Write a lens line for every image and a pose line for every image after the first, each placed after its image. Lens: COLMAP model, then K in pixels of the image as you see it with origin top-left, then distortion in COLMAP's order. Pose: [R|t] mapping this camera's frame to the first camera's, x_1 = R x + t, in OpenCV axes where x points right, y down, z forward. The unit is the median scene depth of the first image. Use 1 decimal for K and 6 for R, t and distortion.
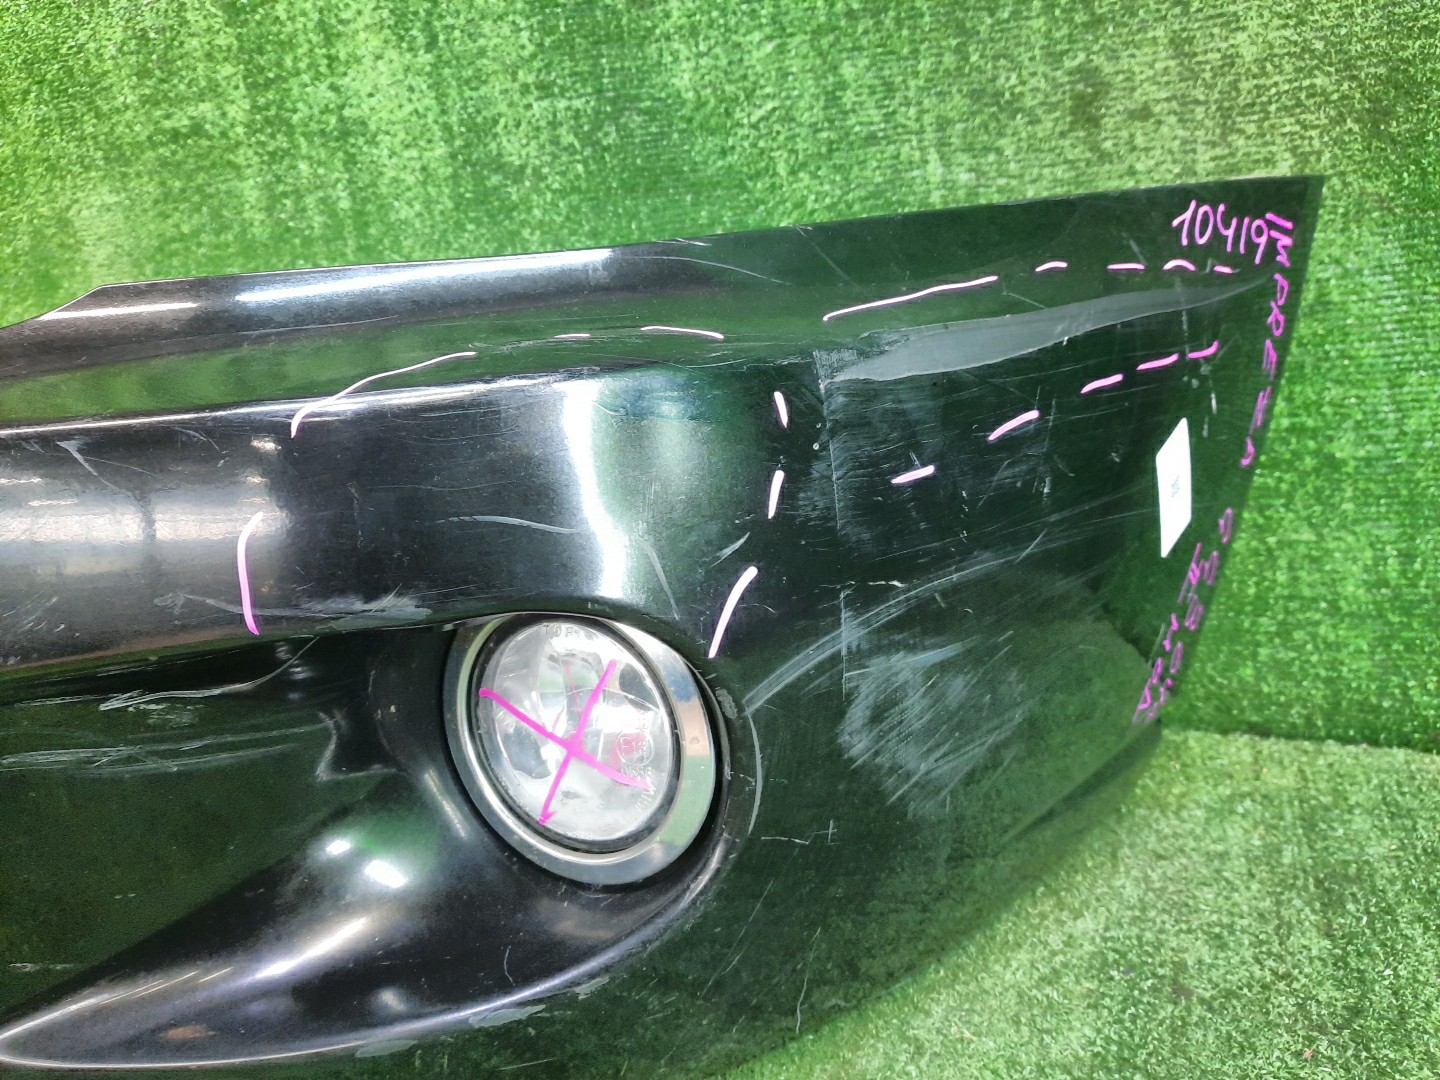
lens RADIAL K [[1041.5, 0, 711.0], [0, 1041.5, 552.6], [0, 0, 1]] dist [0.031556, -0.036275]
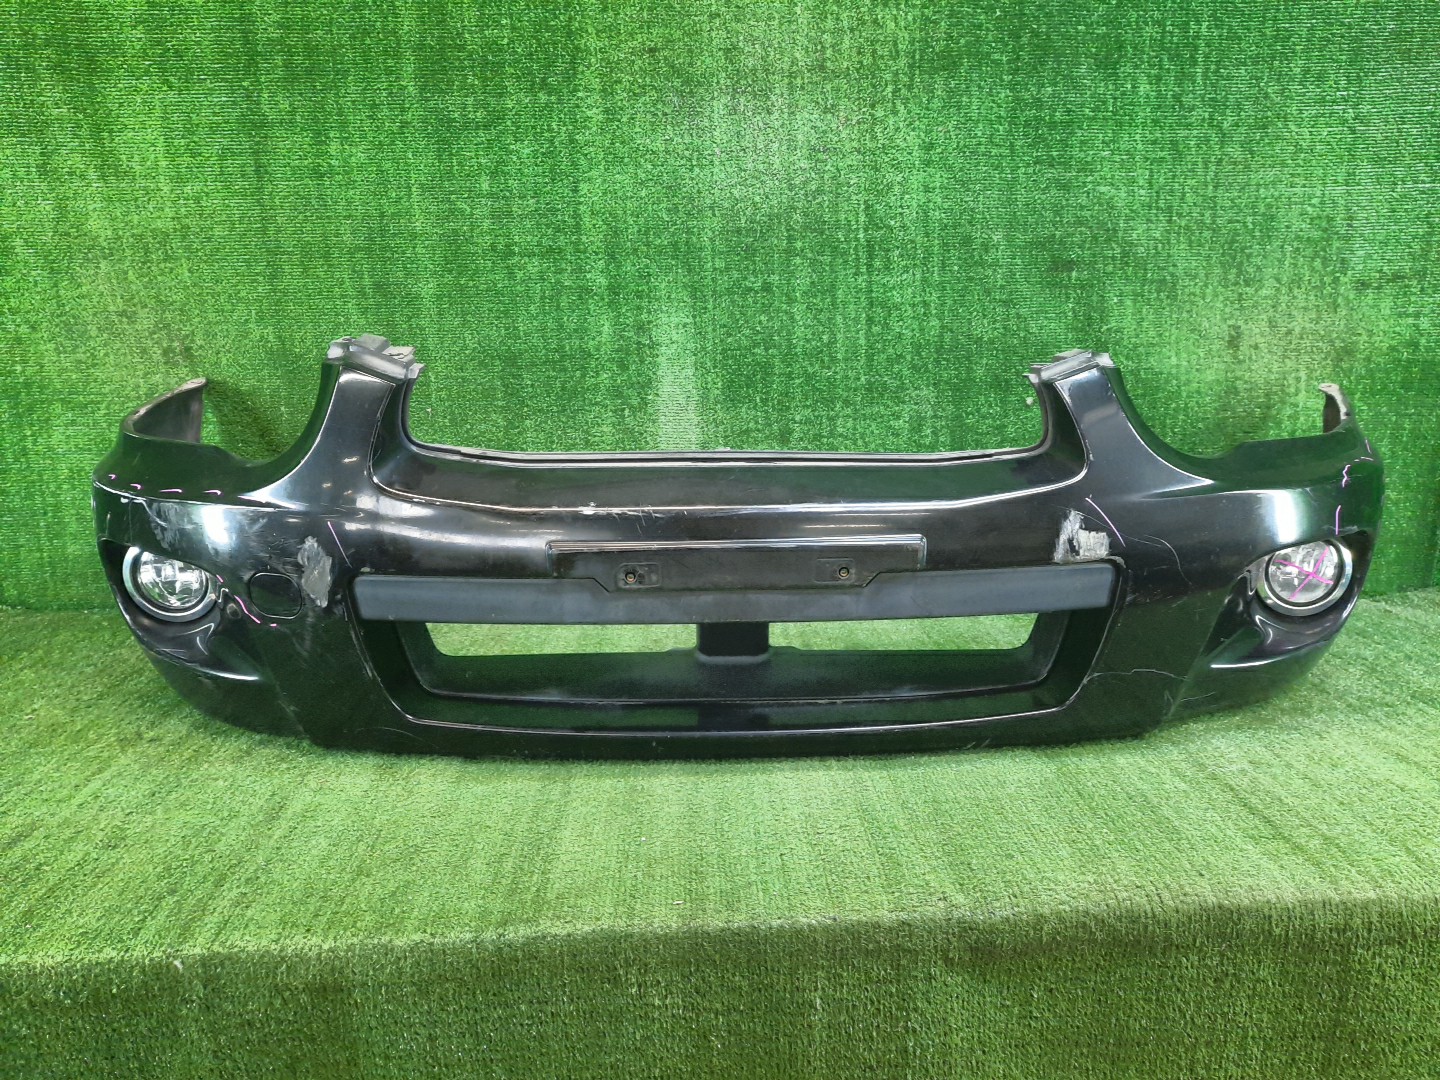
lens RADIAL K [[1041.5, 0, 711.0], [0, 1041.5, 552.6], [0, 0, 1]] dist [0.031556, -0.036275]
pose [[0.913155, -0.023917, 0.406910, -1.744260], [0.023229, 0.999708, 0.006630, 0.022155], [-0.406950, 0.003398, 0.913444, -0.724099]]
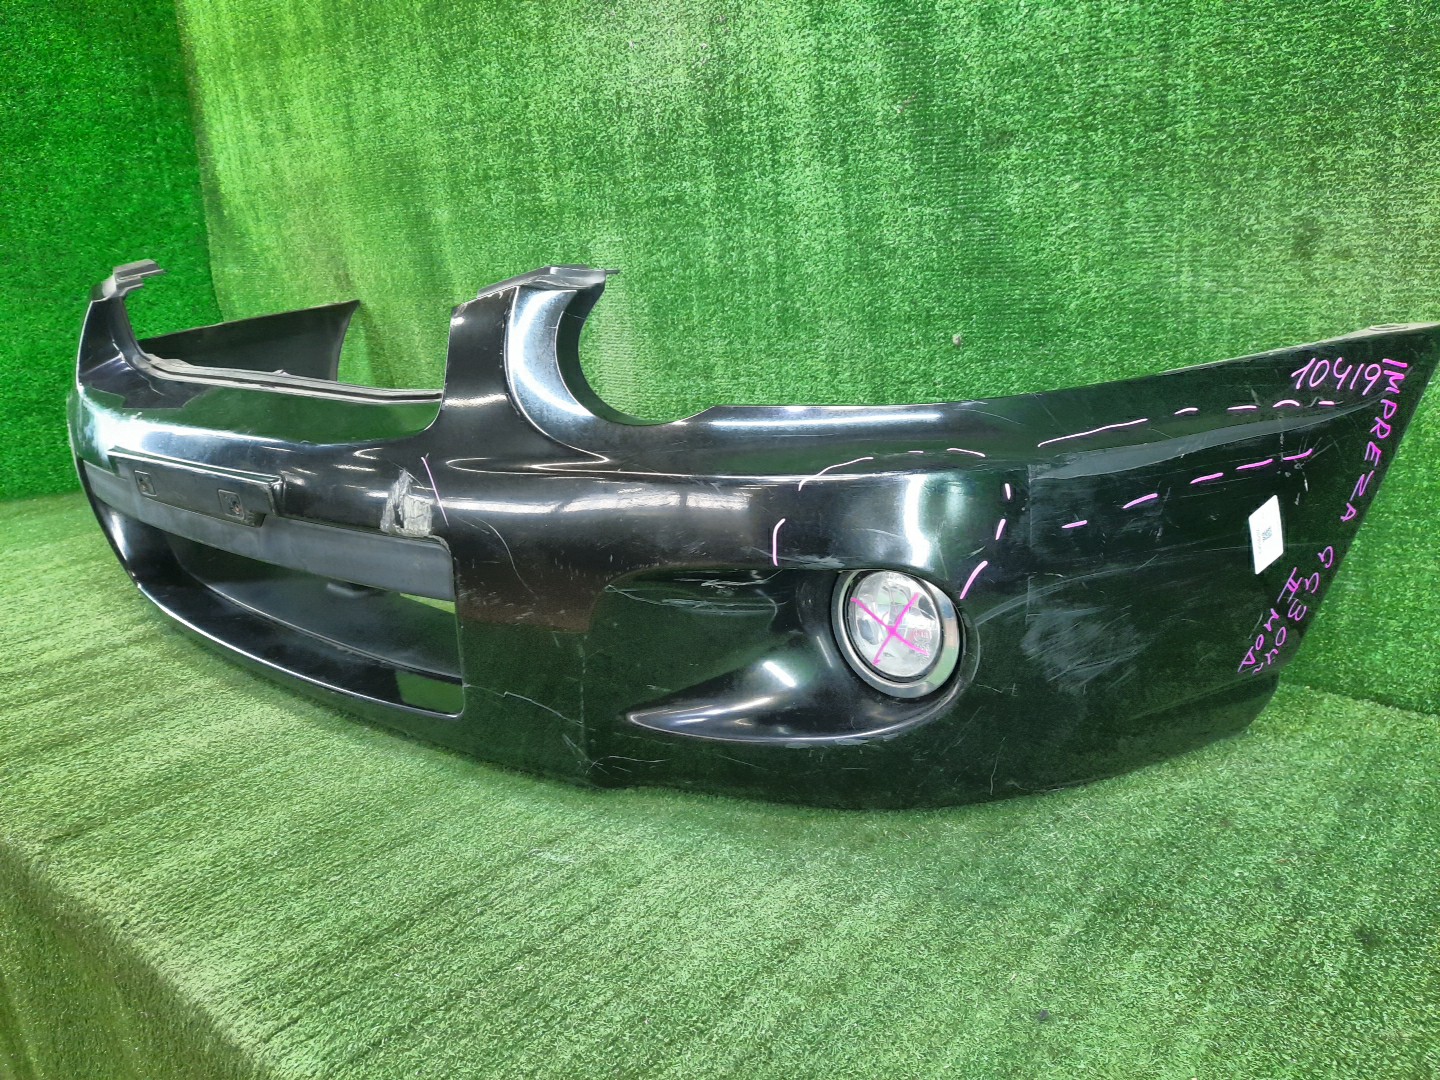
lens RADIAL K [[1041.5, 0, 711.0], [0, 1041.5, 552.6], [0, 0, 1]] dist [0.031556, -0.036275]
pose [[0.950303, 0.122903, -0.286042, 0.055020], [-0.098105, 0.990187, 0.099521, -0.078055], [0.295466, -0.066513, 0.953035, -0.598753]]
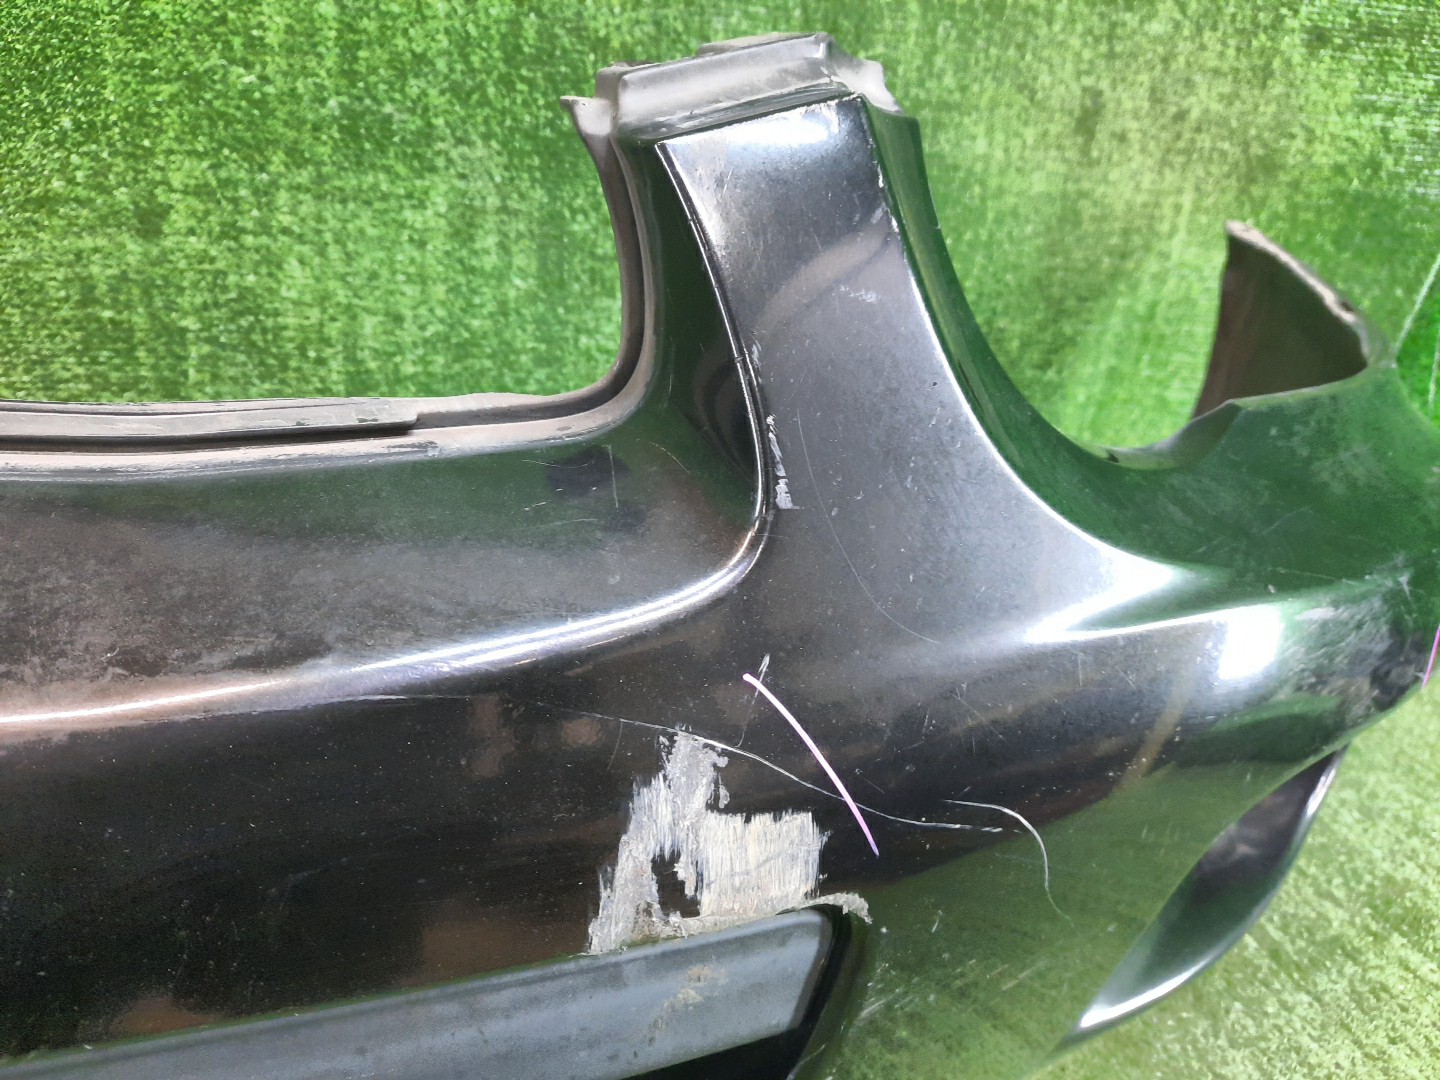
lens RADIAL K [[1082.0, 0, 718.5], [0, 1082.0, 544.7], [0, 0, 1]] dist [-0.002098, 0.001333]
pose [[0.778938, -0.082241, 0.621685, -0.848748], [-0.050444, 0.979934, 0.192836, -0.148856], [-0.625069, -0.181567, 0.759159, 0.185953]]
